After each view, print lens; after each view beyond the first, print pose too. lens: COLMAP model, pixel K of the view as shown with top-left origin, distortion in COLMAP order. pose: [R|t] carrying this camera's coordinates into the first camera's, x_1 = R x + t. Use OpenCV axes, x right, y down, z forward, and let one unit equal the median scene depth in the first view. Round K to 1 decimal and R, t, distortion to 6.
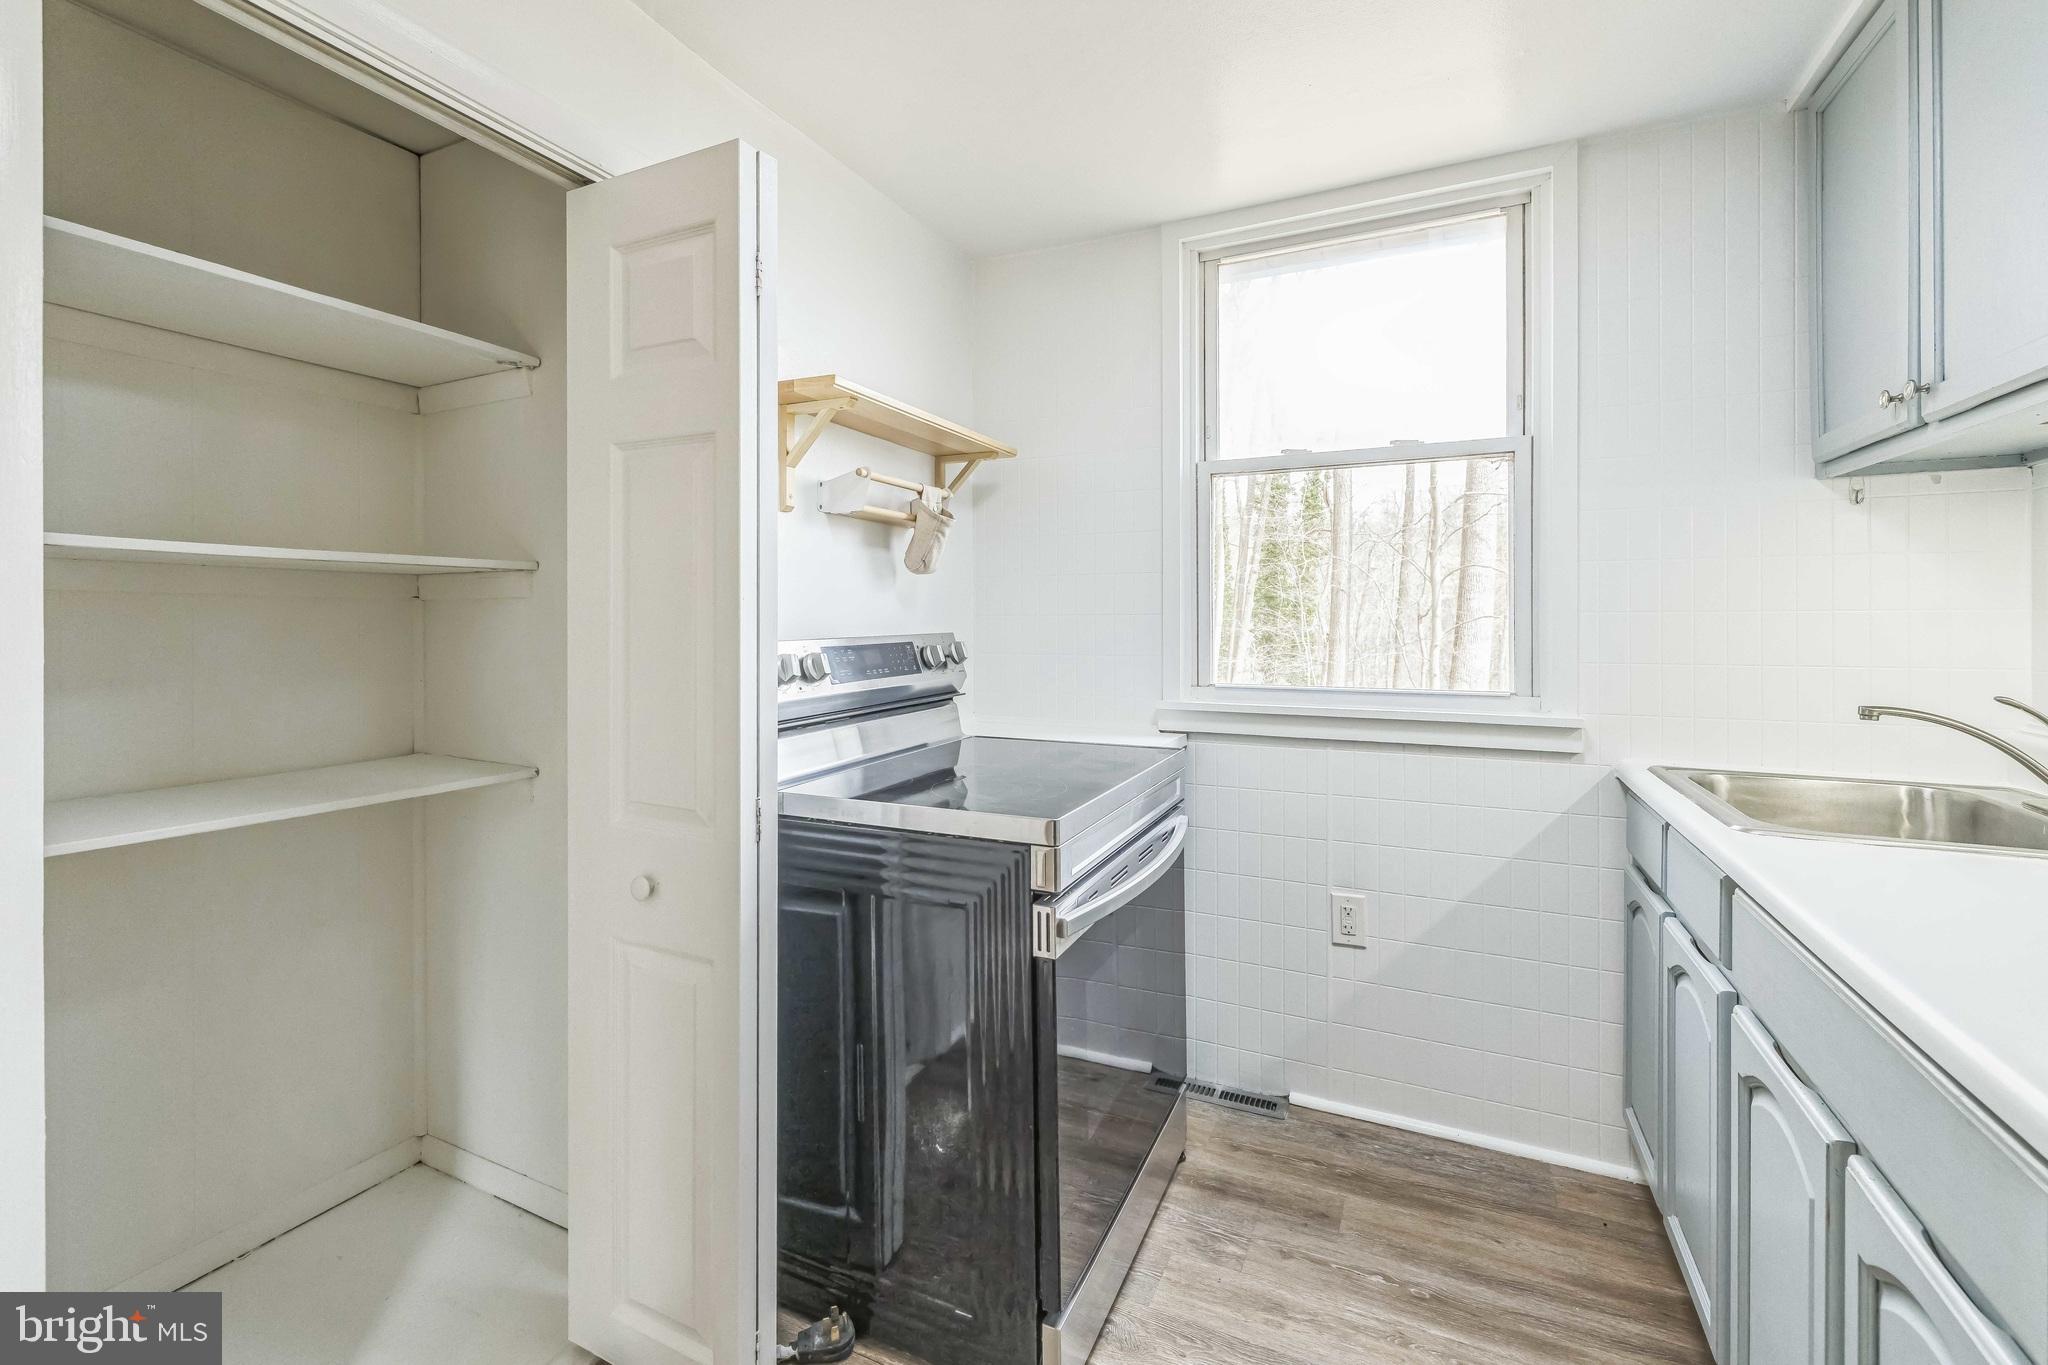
lens RADIAL K [[896.9, 0, 989.6], [0, 896.9, 629.0], [0, 0, 1]] dist [-0.001561, 0.000899]
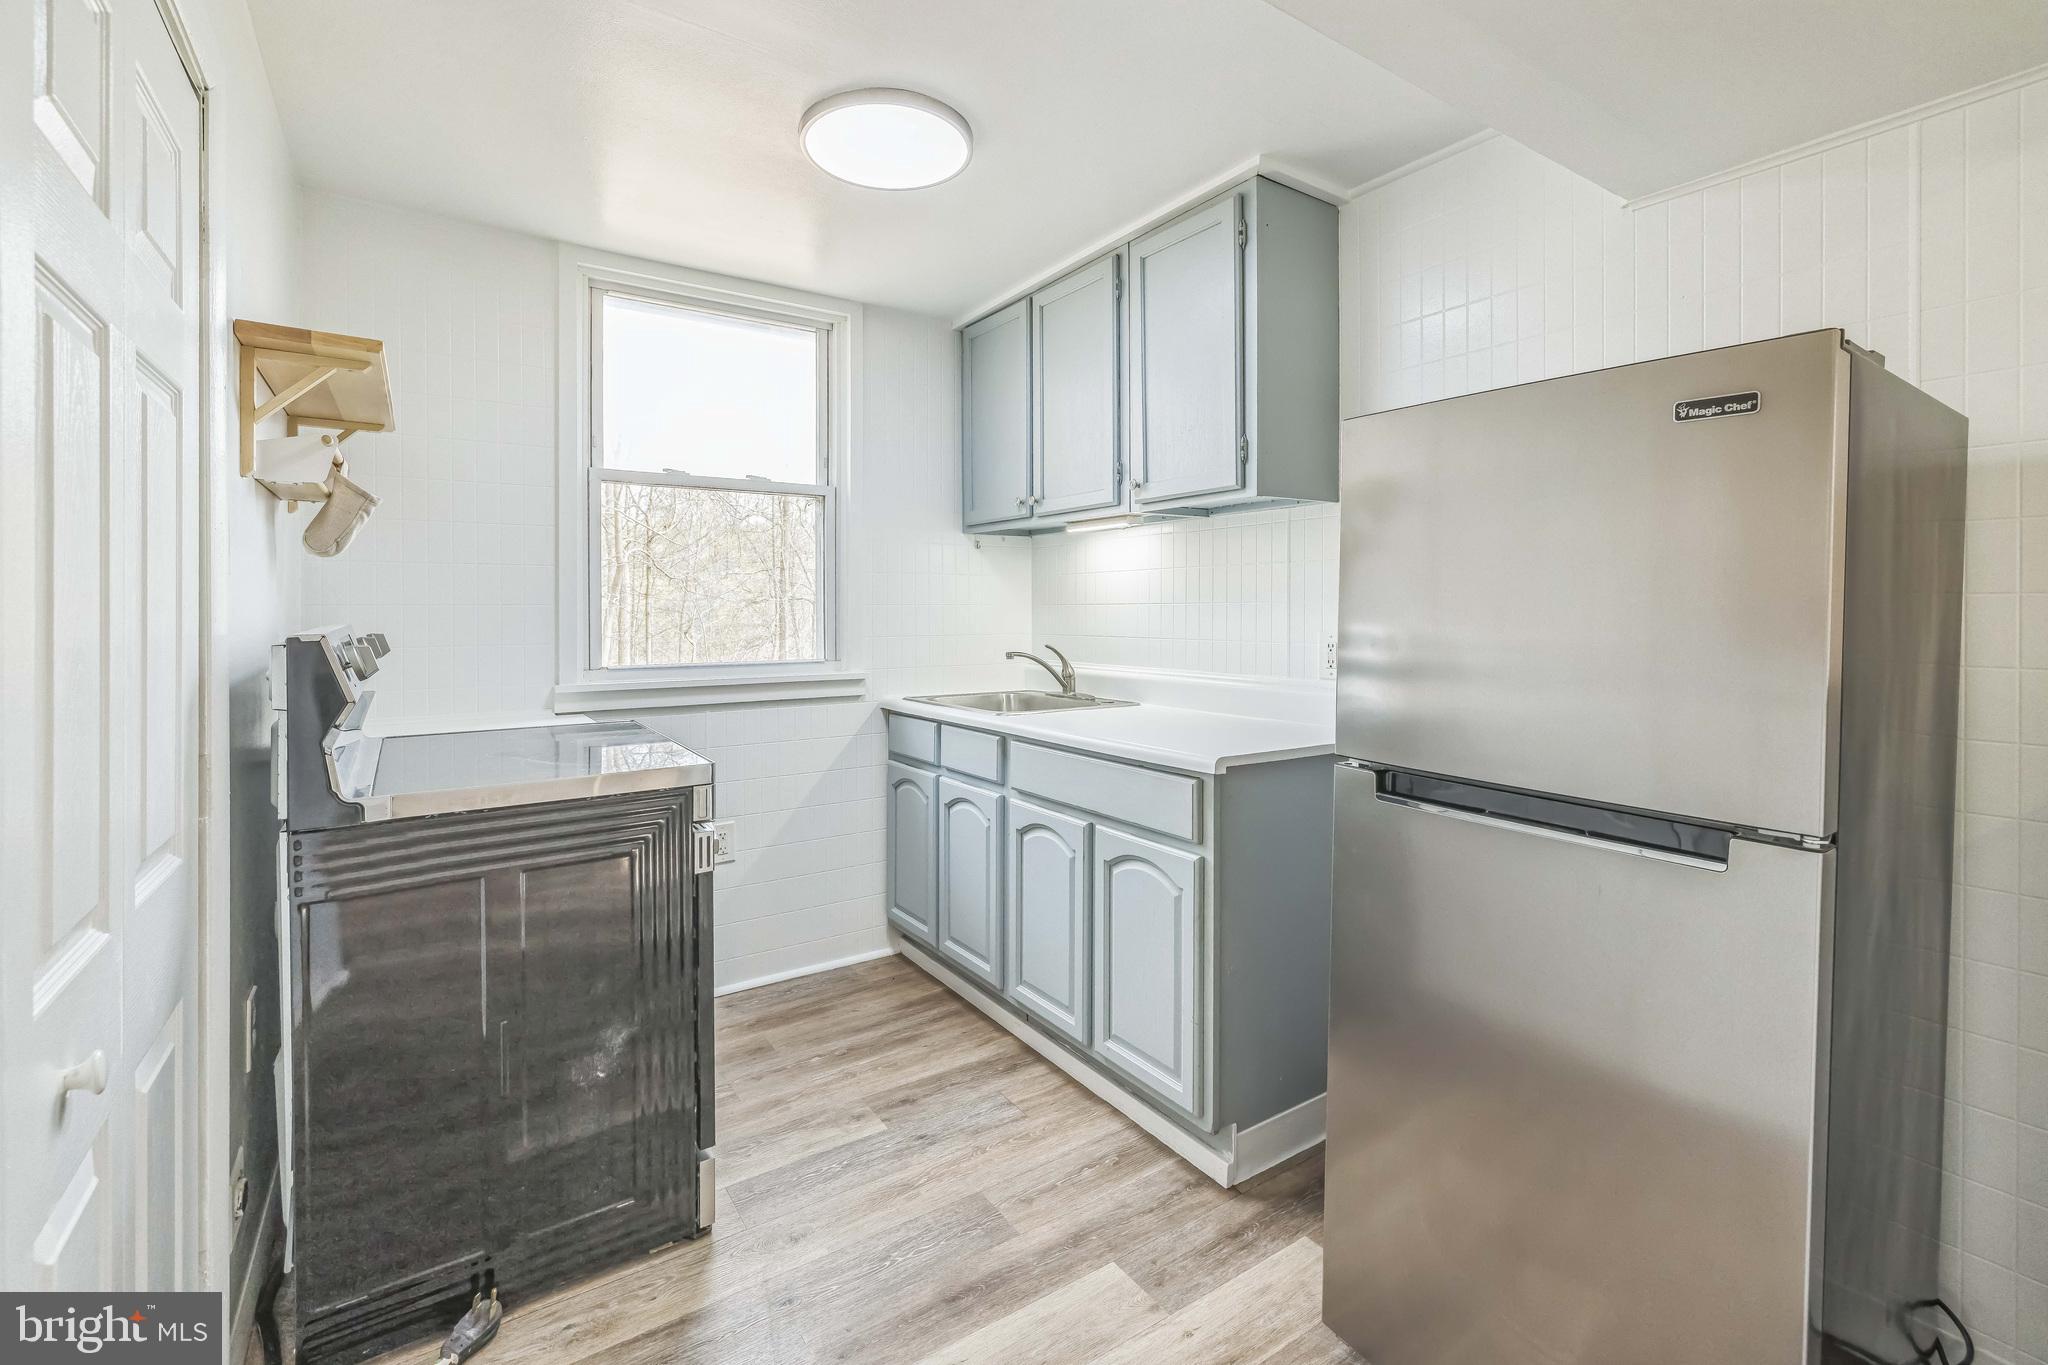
lens RADIAL K [[896.9, 0, 1039.8], [0, 896.9, 632.8], [0, 0, 1]] dist [-0.001561, 0.000899]
pose [[0.479330, -0.020098, 0.877405, -0.565463], [0.011629, 0.999795, 0.016548, 0.007414], [-0.877558, 0.002272, 0.479465, -0.021632]]
